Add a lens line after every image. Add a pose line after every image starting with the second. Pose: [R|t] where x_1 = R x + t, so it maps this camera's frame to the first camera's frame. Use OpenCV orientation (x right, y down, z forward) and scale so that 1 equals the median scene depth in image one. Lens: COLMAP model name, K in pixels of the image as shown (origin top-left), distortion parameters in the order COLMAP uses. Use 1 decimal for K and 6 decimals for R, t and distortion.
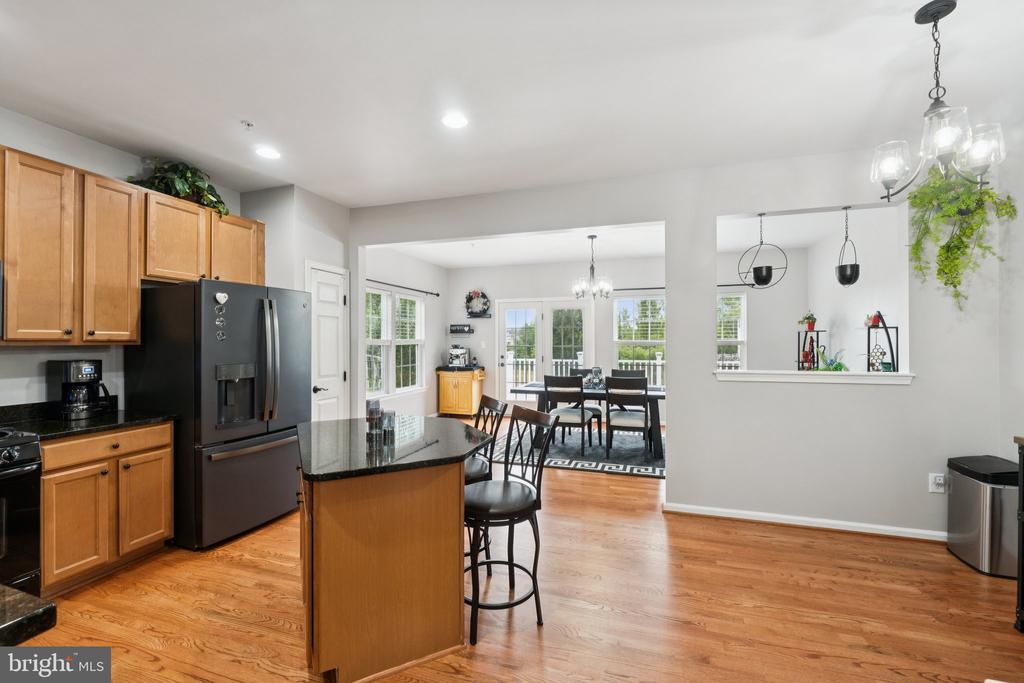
lens RADIAL K [[432.1, 0, 512.7], [0, 432.1, 344.6], [0, 0, 1]] dist [-0.001996, -0.000463]
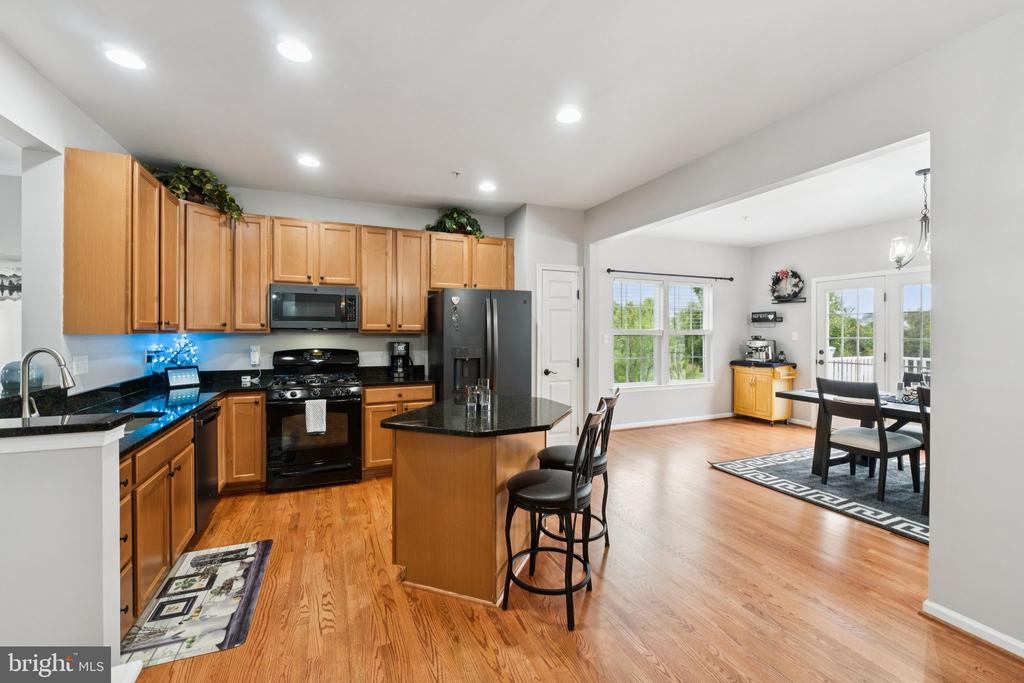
lens RADIAL K [[431.0, 0, 510.8], [0, 431.0, 337.8], [0, 0, 1]] dist [0.000419, -0.000089]
pose [[0.660552, 0.011742, -0.750689, 0.336809], [-0.007415, 0.999931, 0.009116, 0.000273], [0.750744, -0.000455, 0.660593, 0.137182]]
